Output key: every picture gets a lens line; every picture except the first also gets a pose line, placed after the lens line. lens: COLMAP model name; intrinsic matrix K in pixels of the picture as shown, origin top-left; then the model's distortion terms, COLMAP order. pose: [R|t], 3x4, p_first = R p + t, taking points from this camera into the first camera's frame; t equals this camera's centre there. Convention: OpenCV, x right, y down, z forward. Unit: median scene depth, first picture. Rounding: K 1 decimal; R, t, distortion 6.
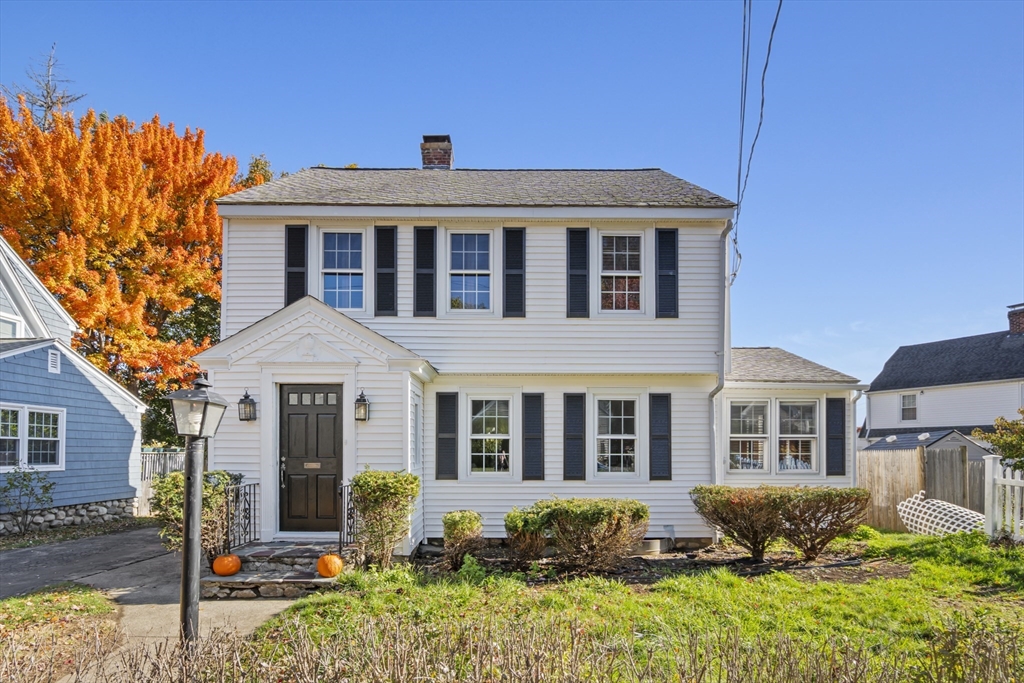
lens RADIAL K [[571.7, 0, 511.8], [0, 571.7, 366.3], [0, 0, 1]] dist [-0.002097, -0.000065]
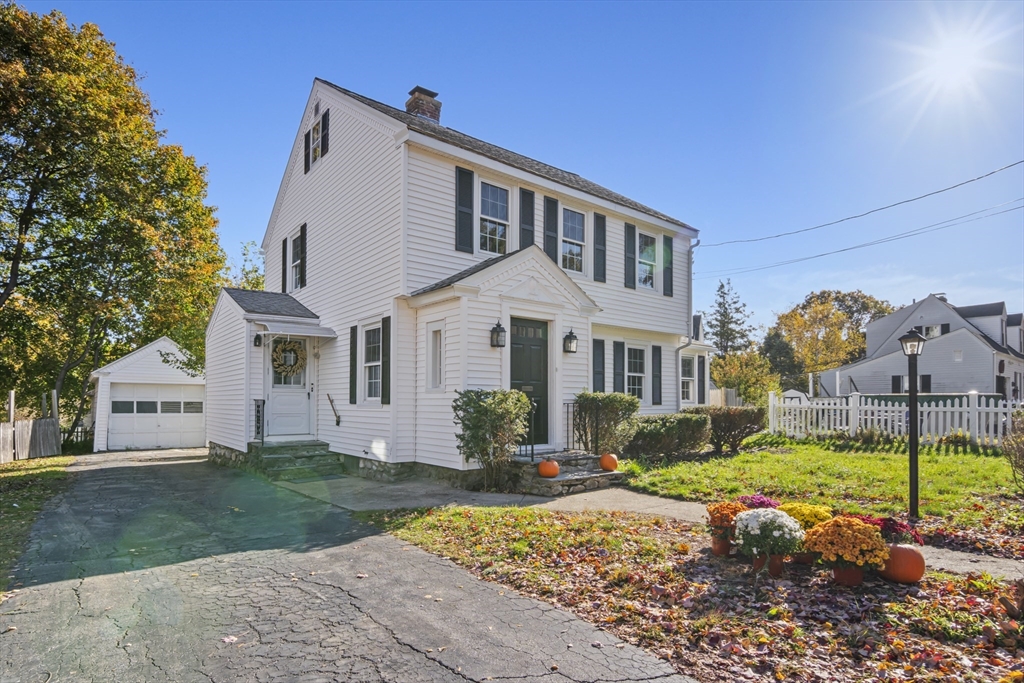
lens RADIAL K [[534.2, 0, 506.7], [0, 534.2, 332.6], [0, 0, 1]] dist [-0.017199, 0.000069]
pose [[0.788833, 0.078057, 0.609630, -0.903903], [-0.090157, 0.995868, -0.010853, 0.064134], [-0.607959, -0.046401, 0.792611, 0.141761]]
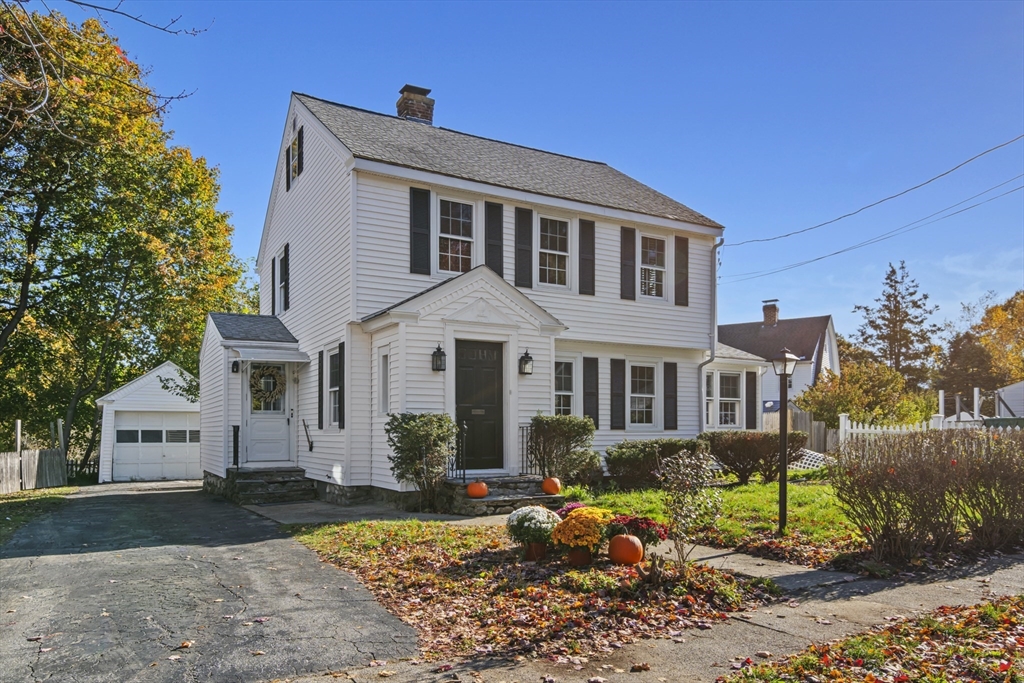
lens RADIAL K [[693.0, 0, 512.0], [0, 693.0, 341.5], [0, 0, 1]] dist [0.009540, 0.001977]
pose [[0.874407, 0.057990, 0.481716, -0.830546], [-0.066866, 0.997761, 0.001263, 0.021791], [-0.480564, -0.033315, 0.876327, -0.215591]]
